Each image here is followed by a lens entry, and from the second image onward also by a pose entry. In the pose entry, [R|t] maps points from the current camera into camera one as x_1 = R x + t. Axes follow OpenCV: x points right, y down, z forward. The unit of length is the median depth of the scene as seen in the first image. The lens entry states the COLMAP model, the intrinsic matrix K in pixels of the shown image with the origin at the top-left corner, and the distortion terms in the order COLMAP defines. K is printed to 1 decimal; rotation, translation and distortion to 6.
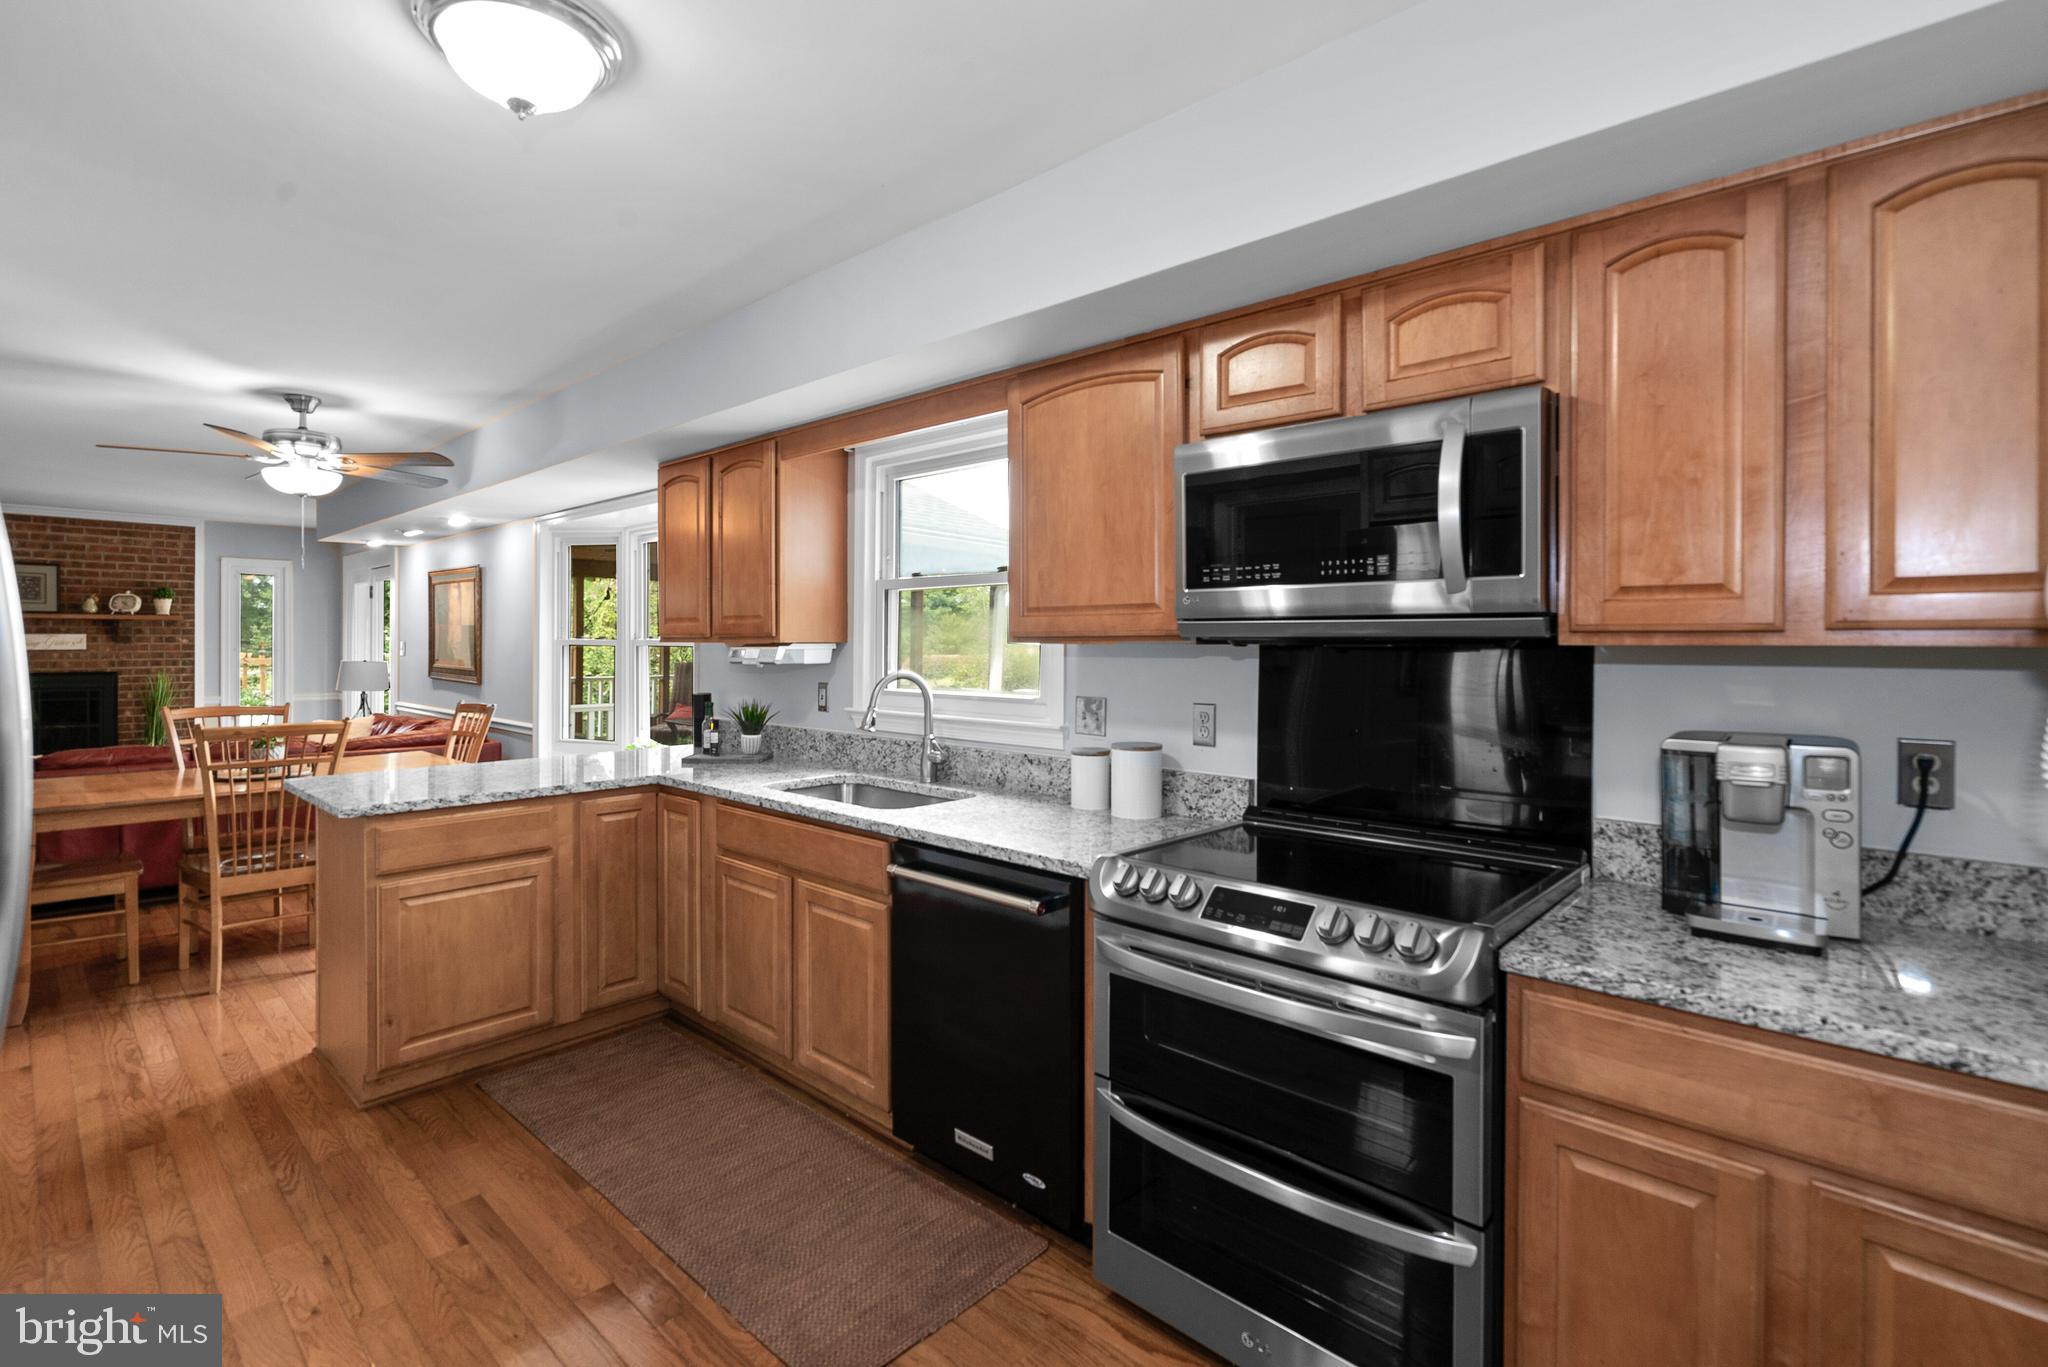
lens RADIAL K [[928.3, 0, 1021.7], [0, 928.3, 652.5], [0, 0, 1]] dist [-0.000743, -0.000112]
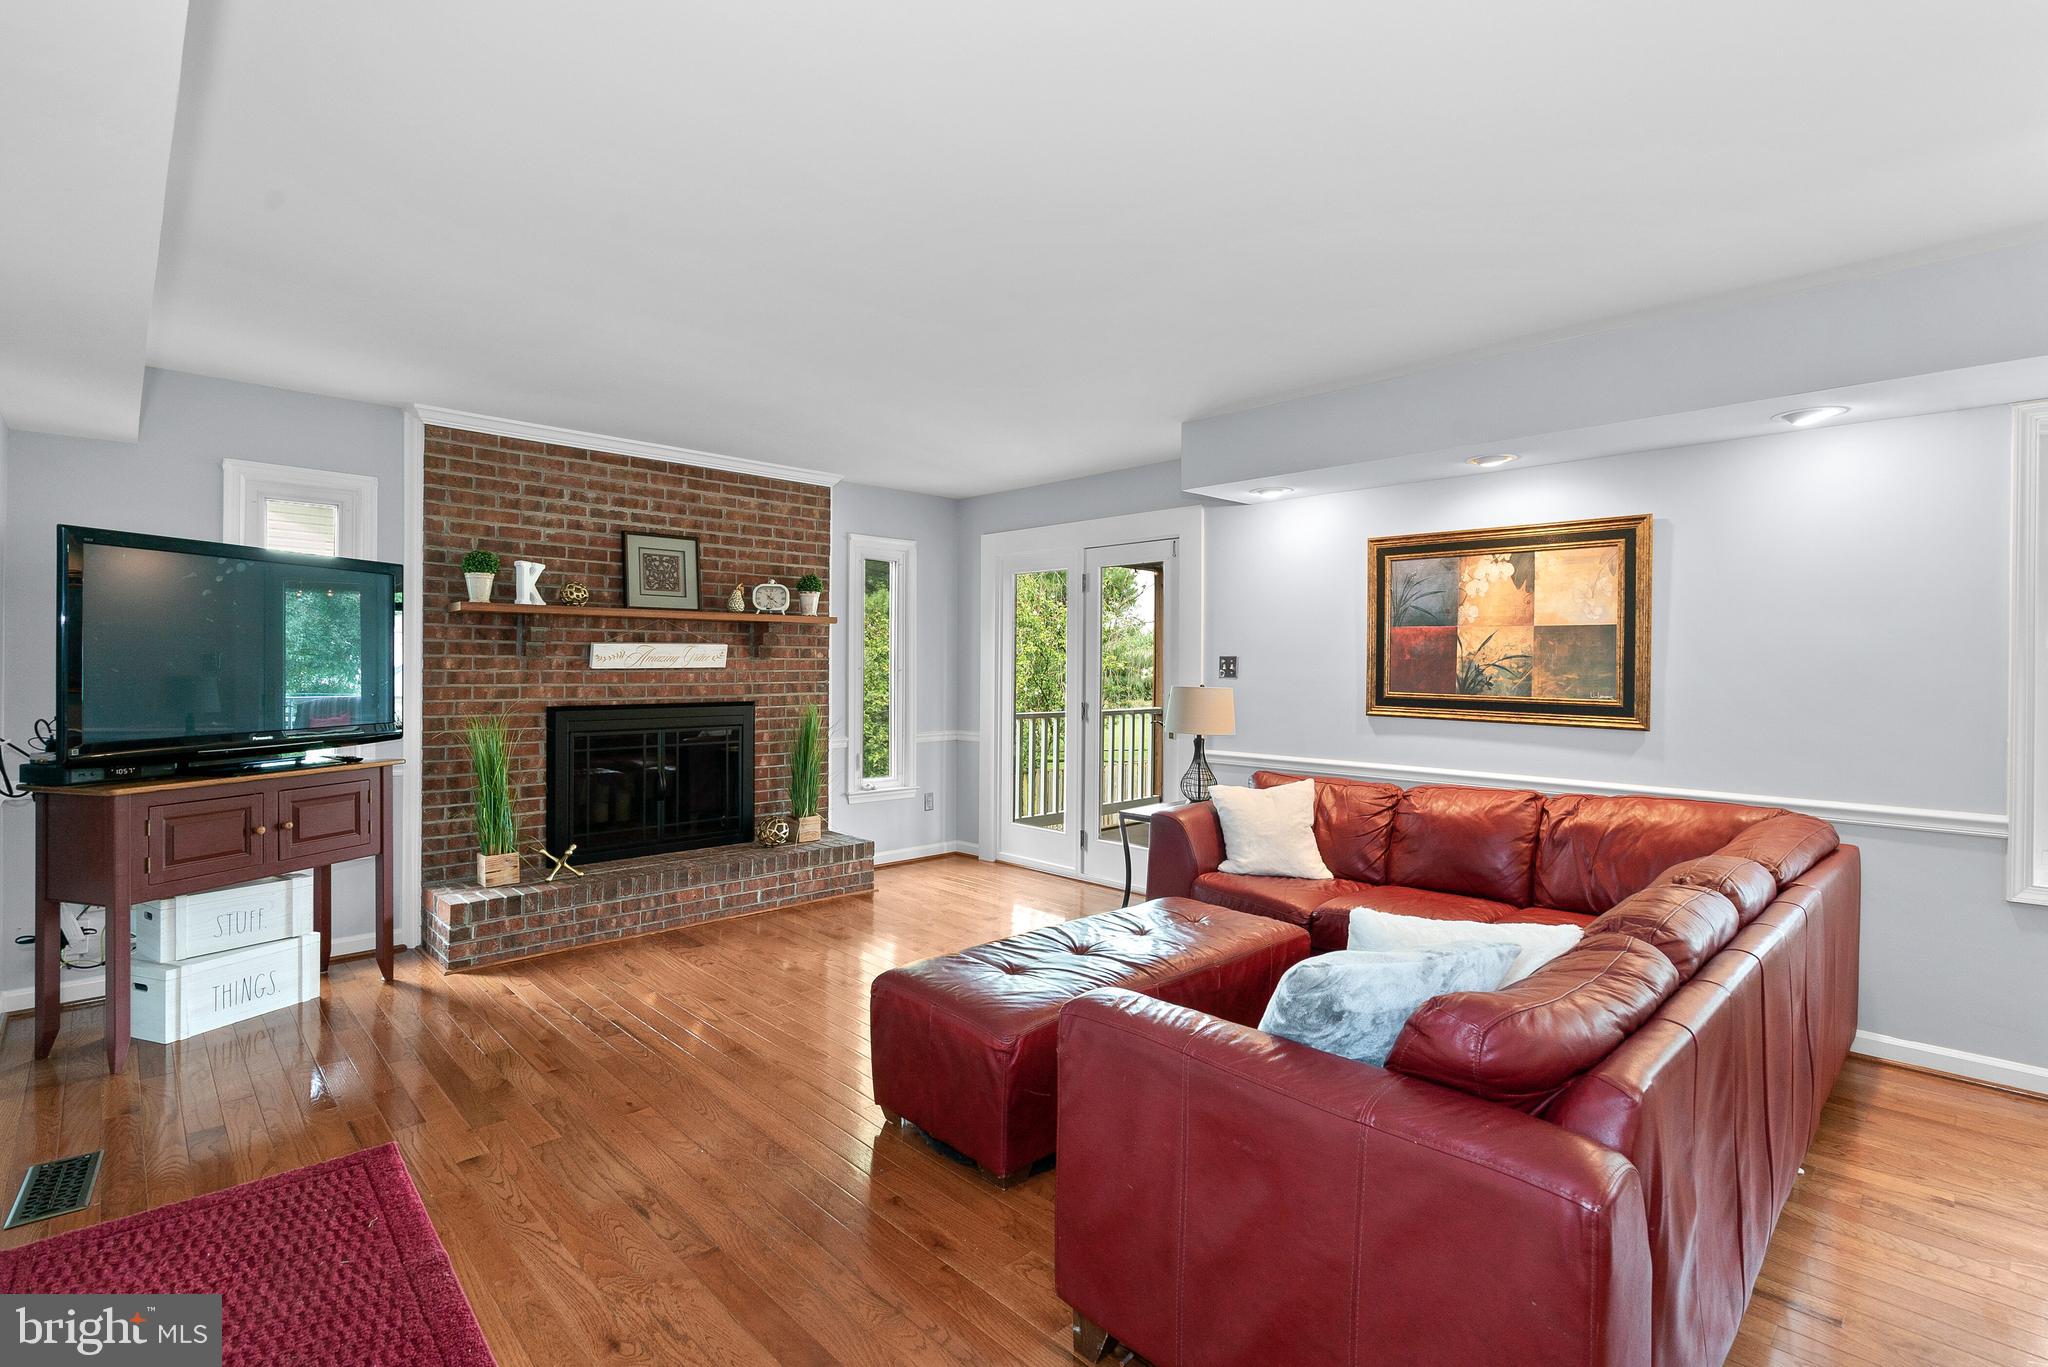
lens RADIAL K [[935.9, 0, 1027.3], [0, 935.9, 675.4], [0, 0, 1]] dist [-0.003829, 0.000100]
pose [[0.998246, 0.002658, -0.059135, -0.743784], [-0.002524, 0.999994, 0.002347, 0.000187], [0.059141, -0.002194, 0.998247, 0.341968]]
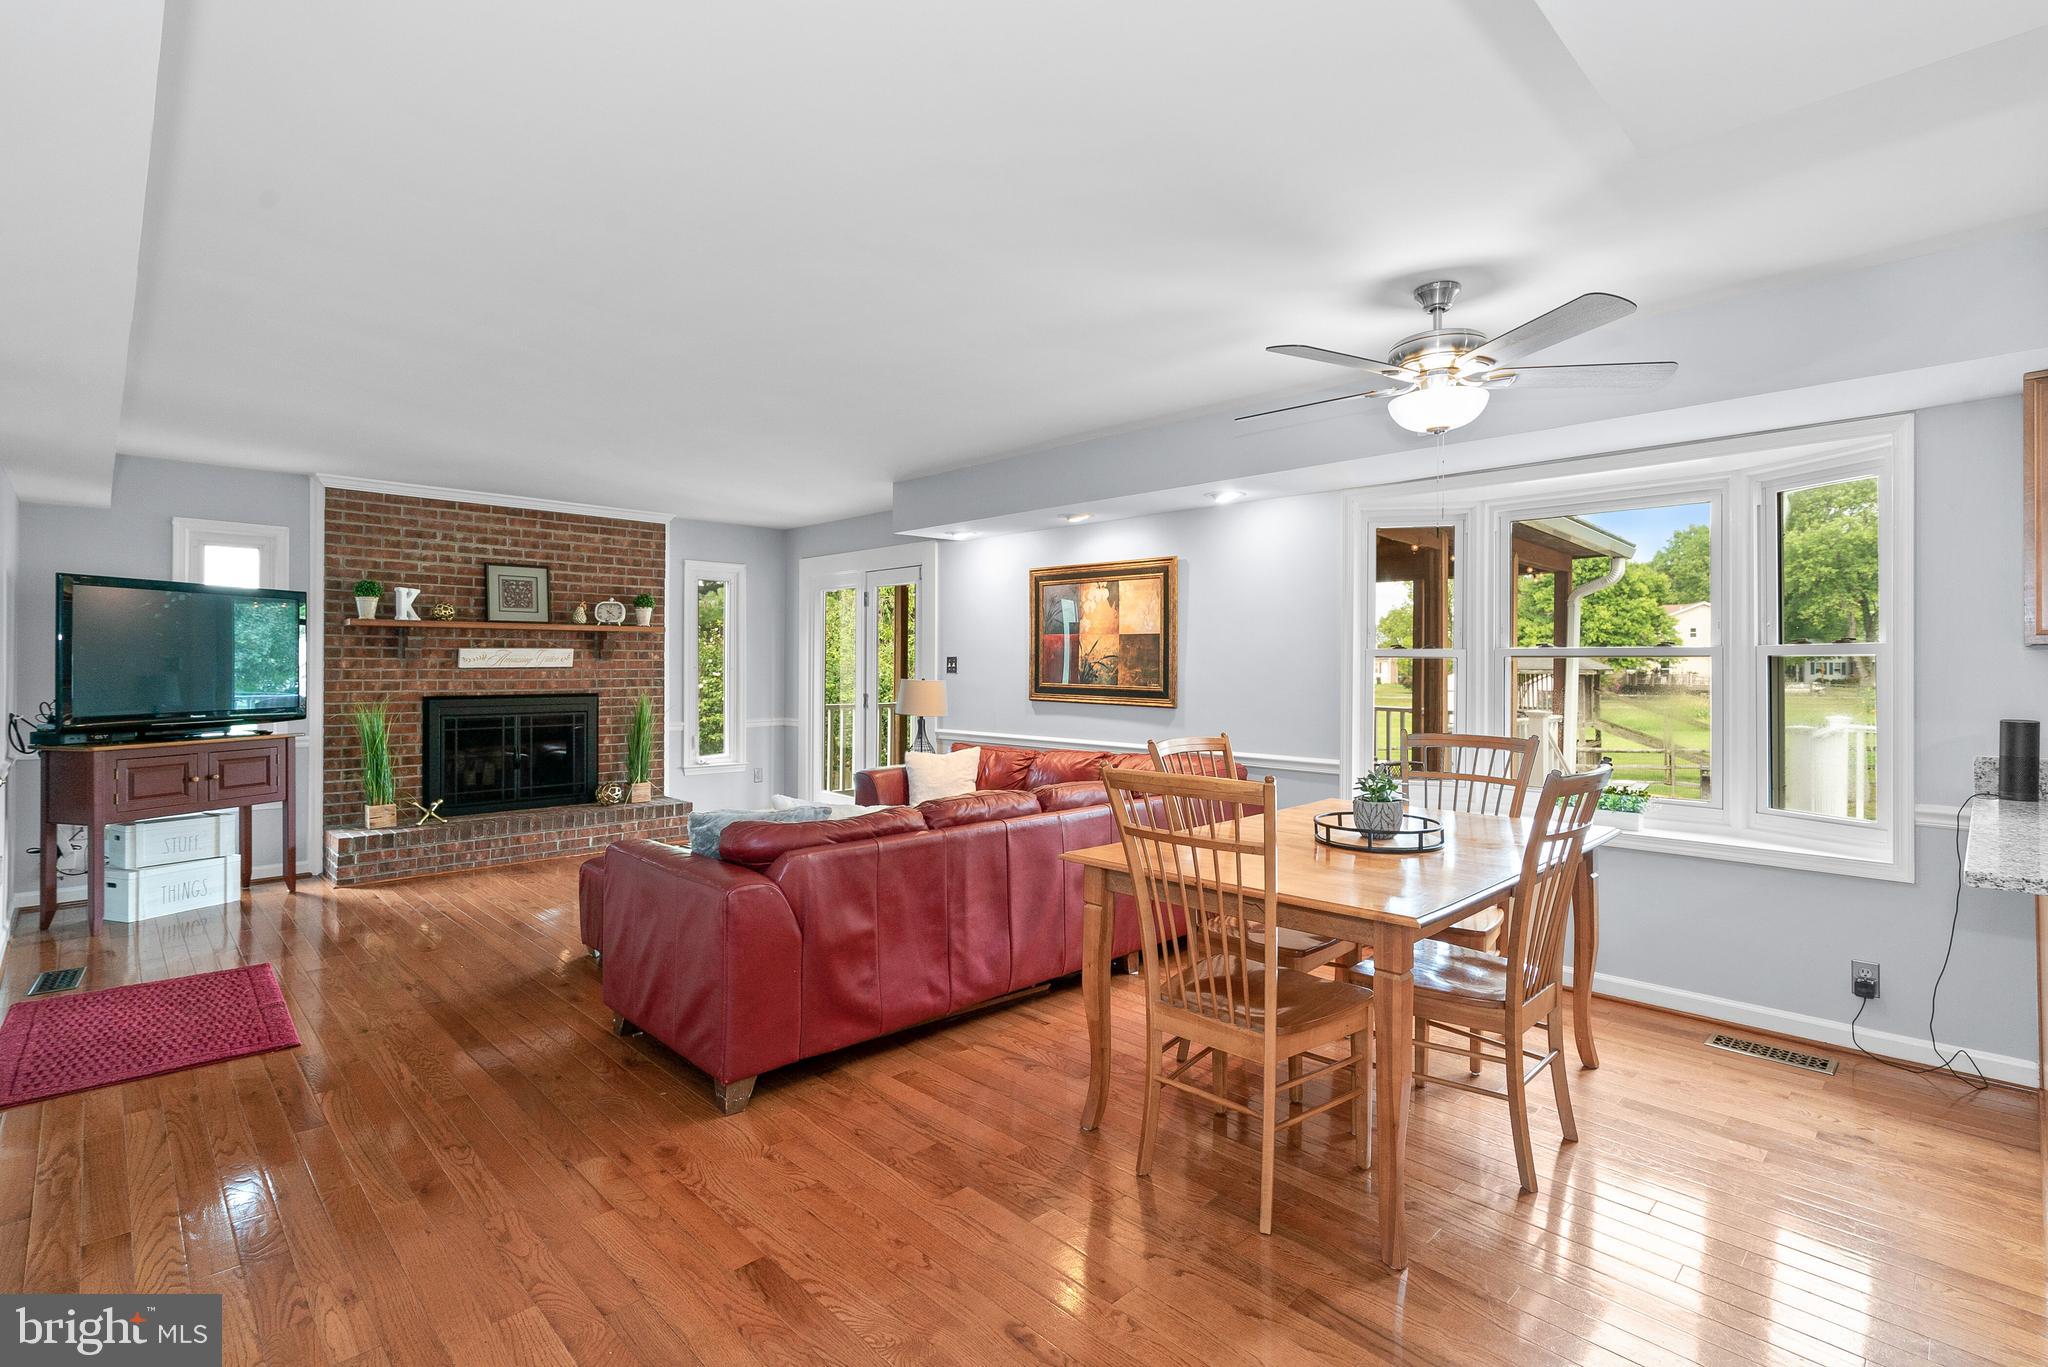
lens RADIAL K [[938.5, 0, 1024.1], [0, 938.5, 672.3], [0, 0, 1]] dist [-0.002506, -0.000613]
pose [[0.998625, -0.001074, -0.052411, -0.542114], [0.000964, 0.999997, -0.002123, 0.003894], [0.052413, 0.002069, 0.998623, 0.160189]]
